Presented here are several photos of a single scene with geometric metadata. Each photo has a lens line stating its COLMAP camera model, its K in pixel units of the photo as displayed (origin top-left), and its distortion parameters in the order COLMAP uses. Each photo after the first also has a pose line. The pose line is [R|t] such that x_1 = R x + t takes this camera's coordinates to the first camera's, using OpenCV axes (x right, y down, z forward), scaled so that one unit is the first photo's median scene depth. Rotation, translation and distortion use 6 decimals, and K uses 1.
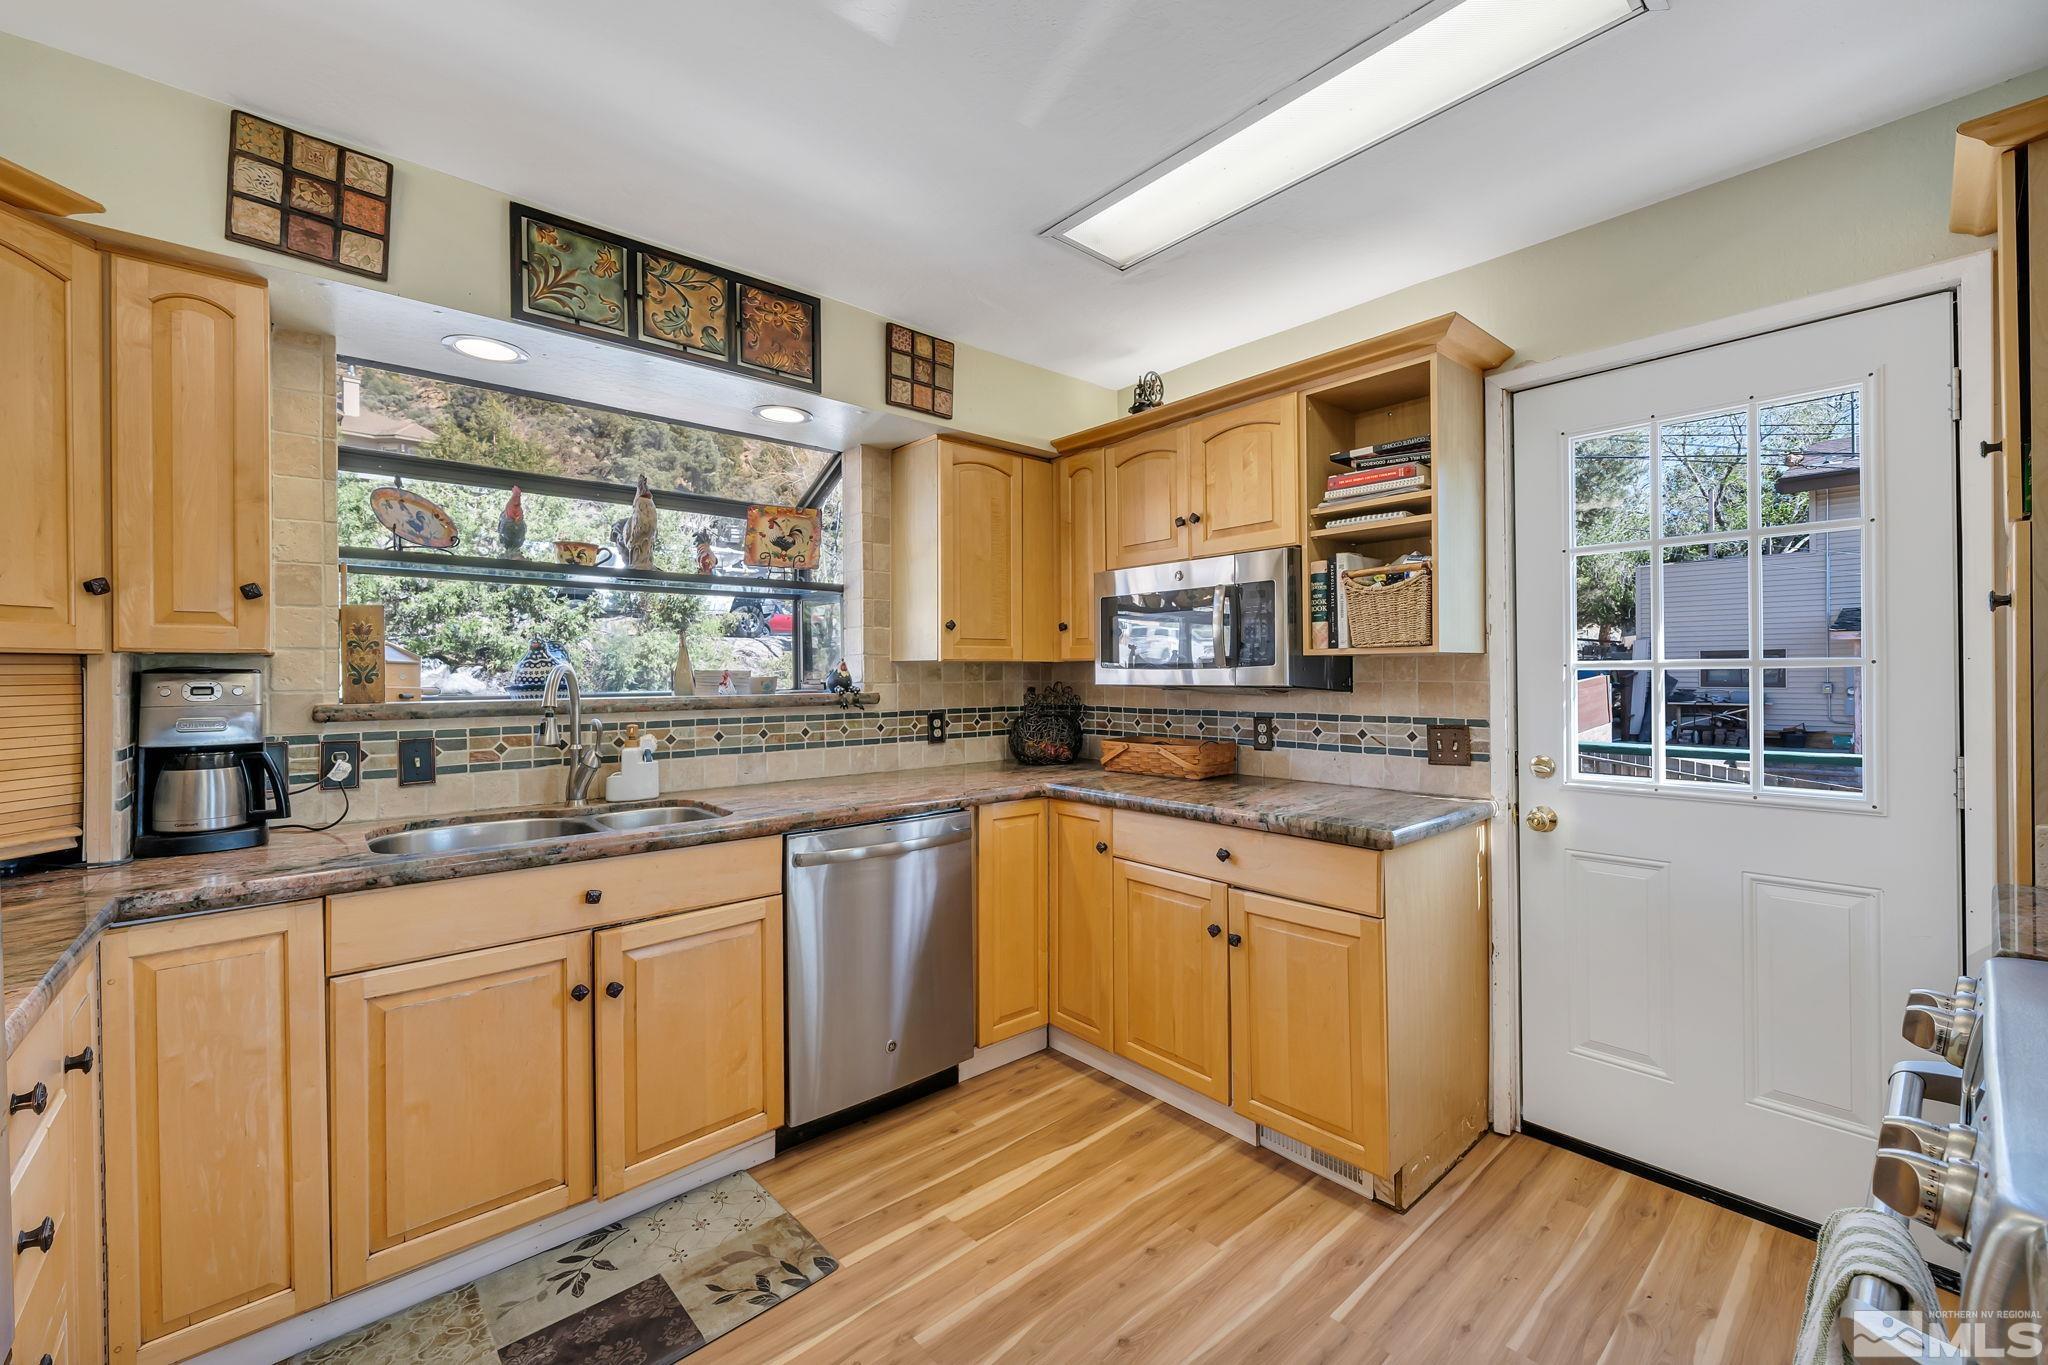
lens RADIAL K [[827.4, 0, 1012.1], [0, 827.4, 679.0], [0, 0, 1]] dist [-0.006556, 0.000835]
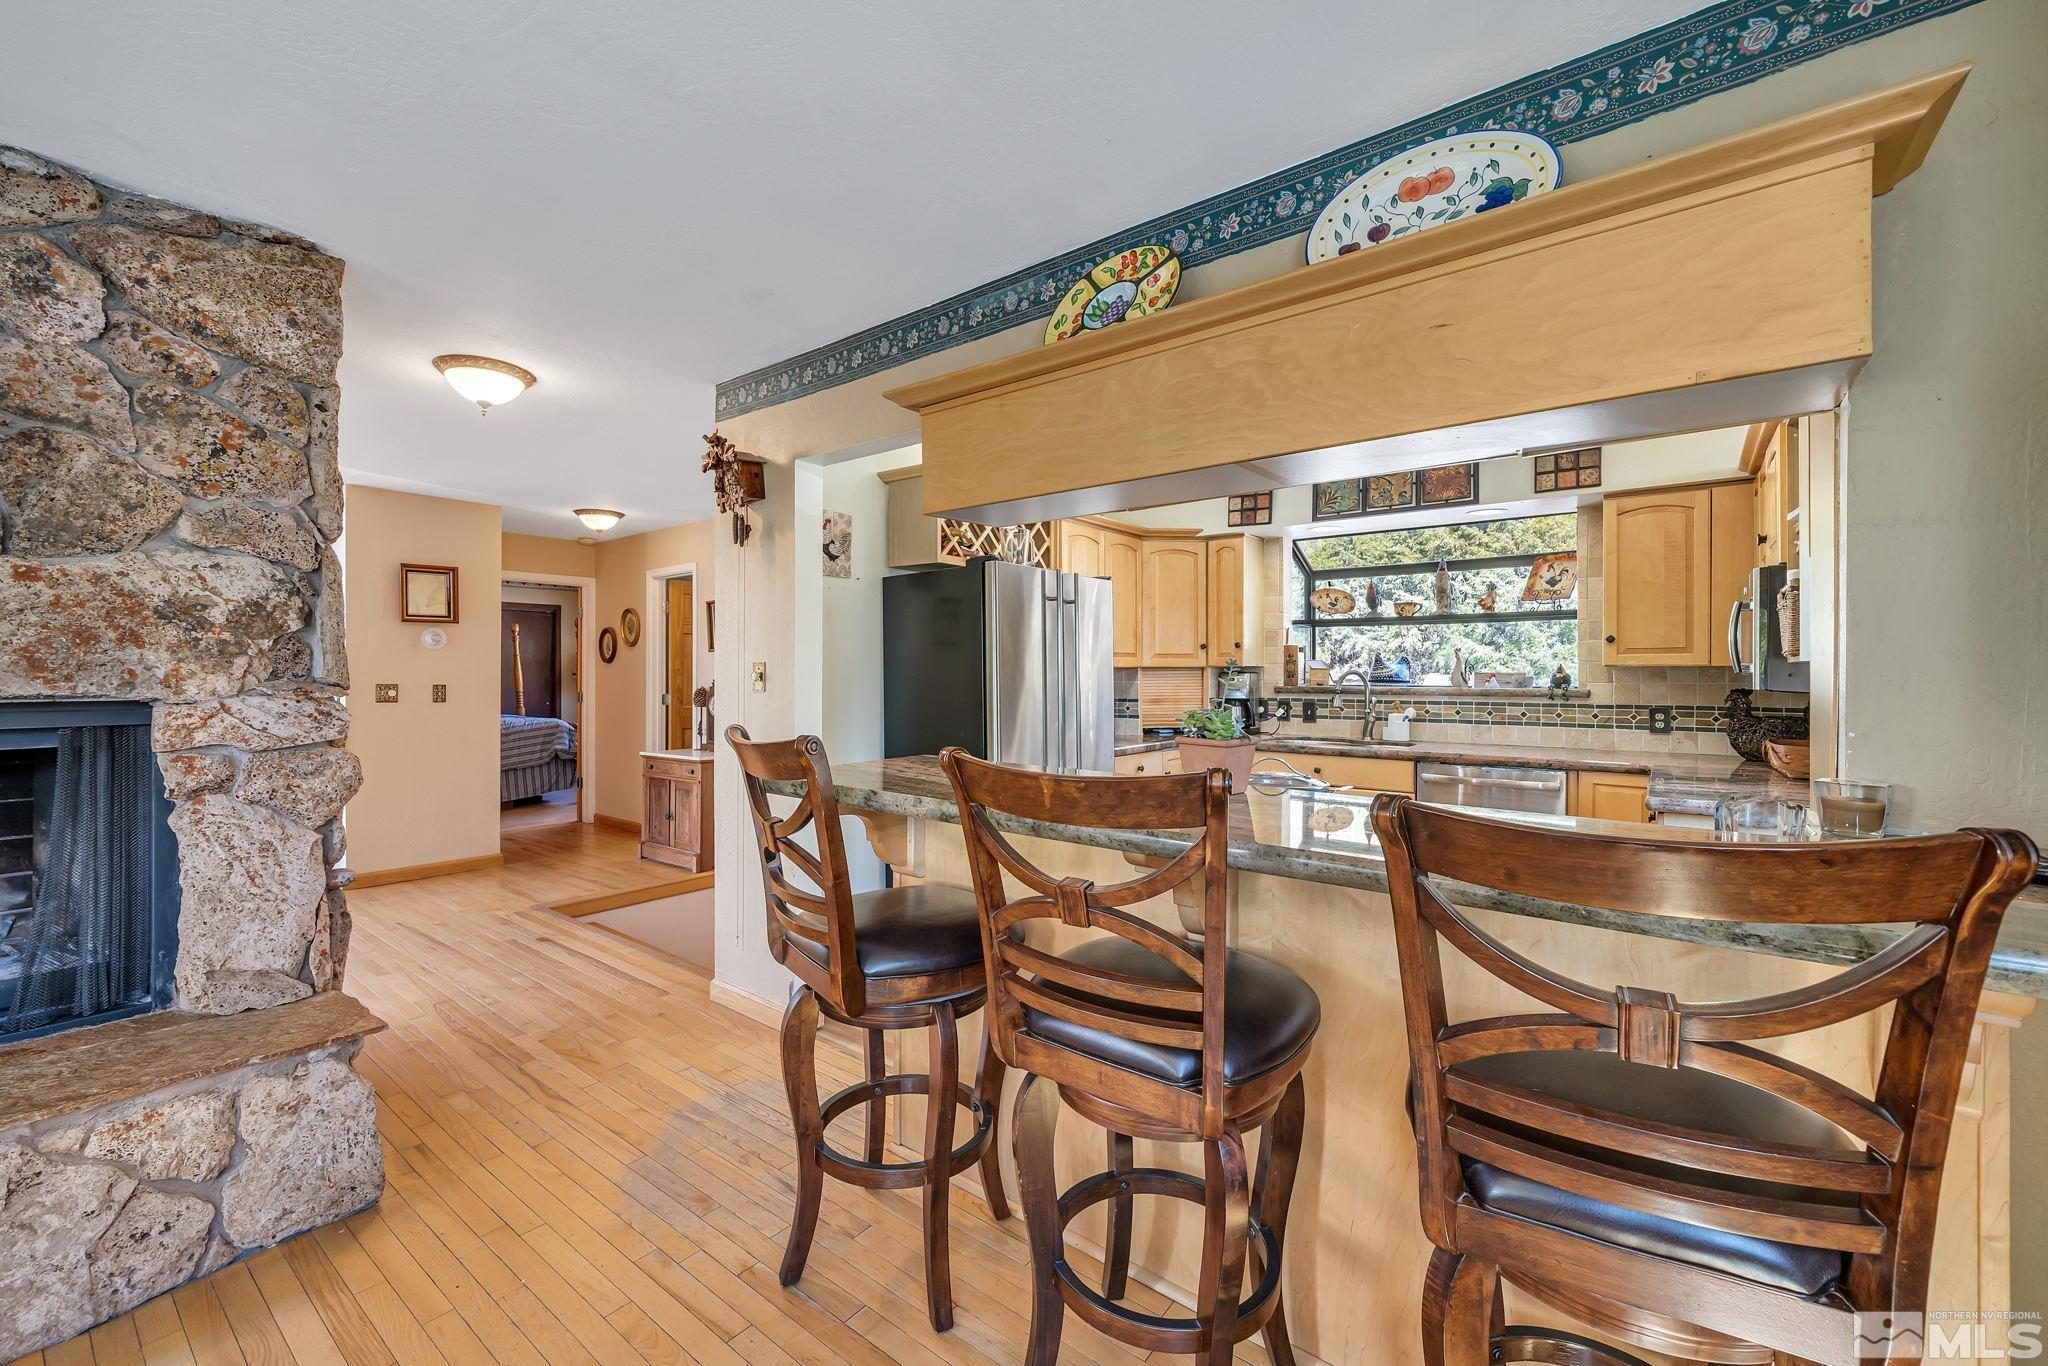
lens RADIAL K [[827.4, 0, 1012.1], [0, 827.4, 671.3], [0, 0, 1]] dist [-0.006556, 0.000835]
pose [[0.174453, 0.006682, -0.984643, 1.257979], [-0.006137, 0.999965, 0.005699, -0.018962], [0.984646, 0.005048, 0.174488, -0.195570]]
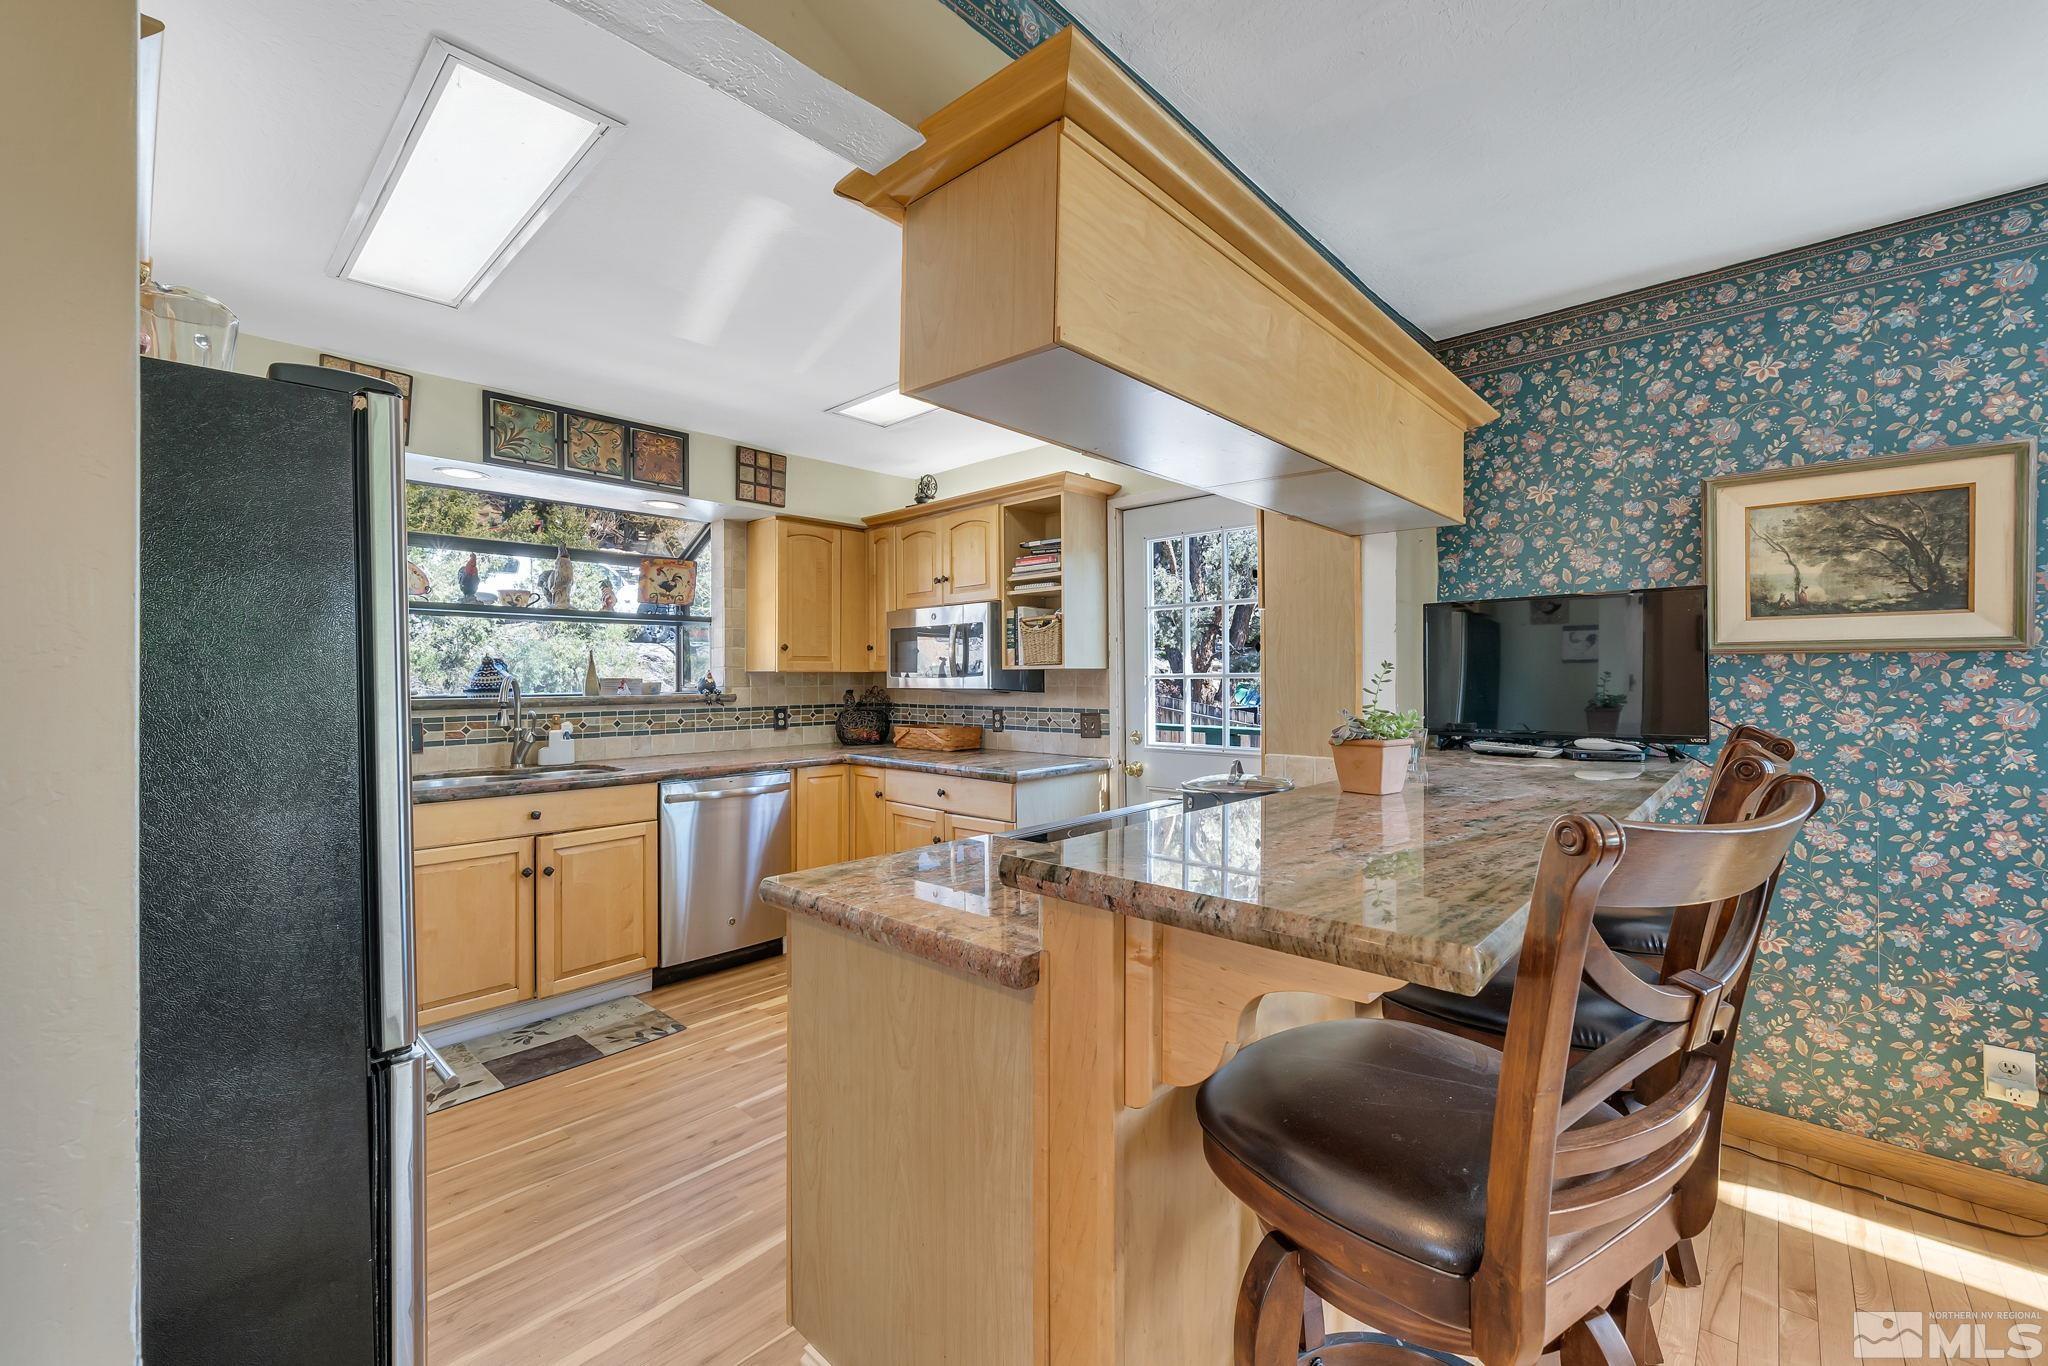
lens RADIAL K [[827.4, 0, 1022.6], [0, 827.4, 672.0], [0, 0, 1]] dist [-0.006556, 0.000835]
pose [[0.994224, 0.002045, 0.107306, 0.223045], [-0.000722, 0.999923, -0.012370, -0.004250], [-0.107324, 0.012221, 0.994149, -0.588441]]
